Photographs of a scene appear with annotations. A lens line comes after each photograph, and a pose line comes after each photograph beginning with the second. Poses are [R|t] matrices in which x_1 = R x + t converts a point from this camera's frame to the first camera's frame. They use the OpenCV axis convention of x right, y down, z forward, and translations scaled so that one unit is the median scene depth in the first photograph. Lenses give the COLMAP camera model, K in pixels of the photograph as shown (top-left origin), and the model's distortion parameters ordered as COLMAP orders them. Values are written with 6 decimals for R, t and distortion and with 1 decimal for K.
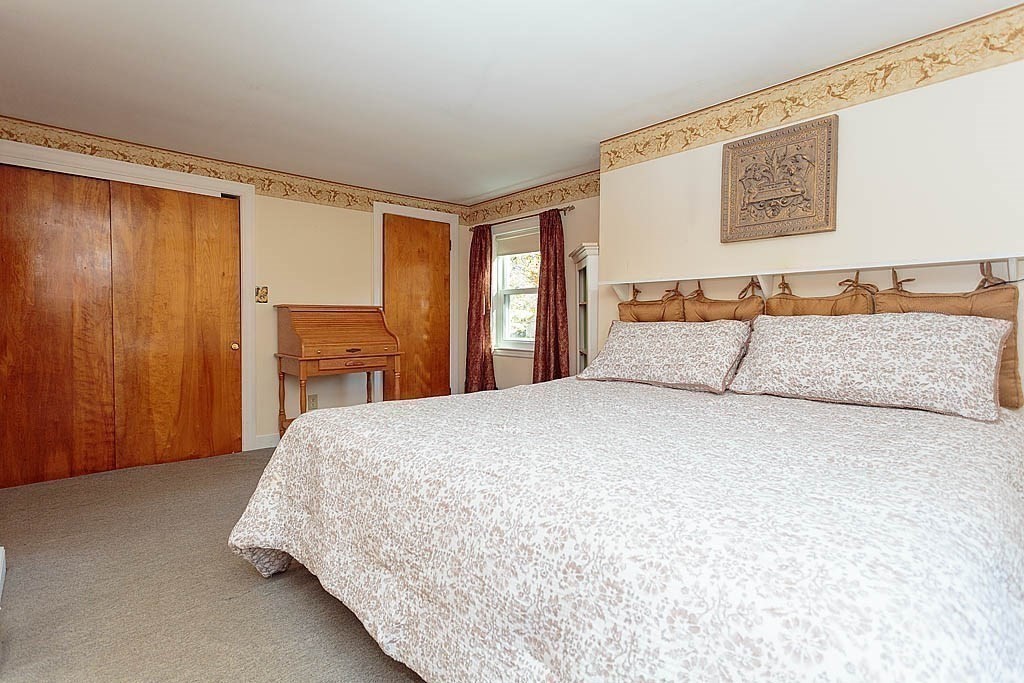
lens RADIAL K [[498.1, 0, 512.0], [0, 498.1, 341.5], [0, 0, 1]] dist [-0.000601, -0.000016]
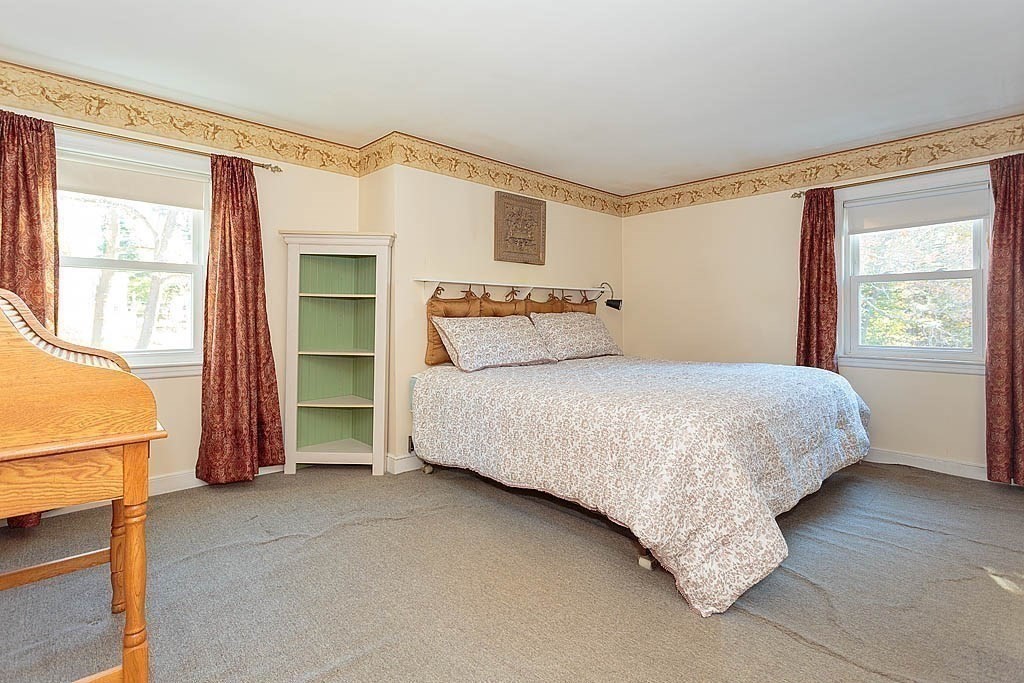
lens RADIAL K [[496.6, 0, 513.0], [0, 496.6, 317.6], [0, 0, 1]] dist [0.000338, 0.000896]
pose [[-0.015849, -0.002541, 0.999871, -0.974622], [0.042447, 0.999094, 0.003212, -0.040424], [-0.998973, 0.042492, -0.015727, 0.987373]]
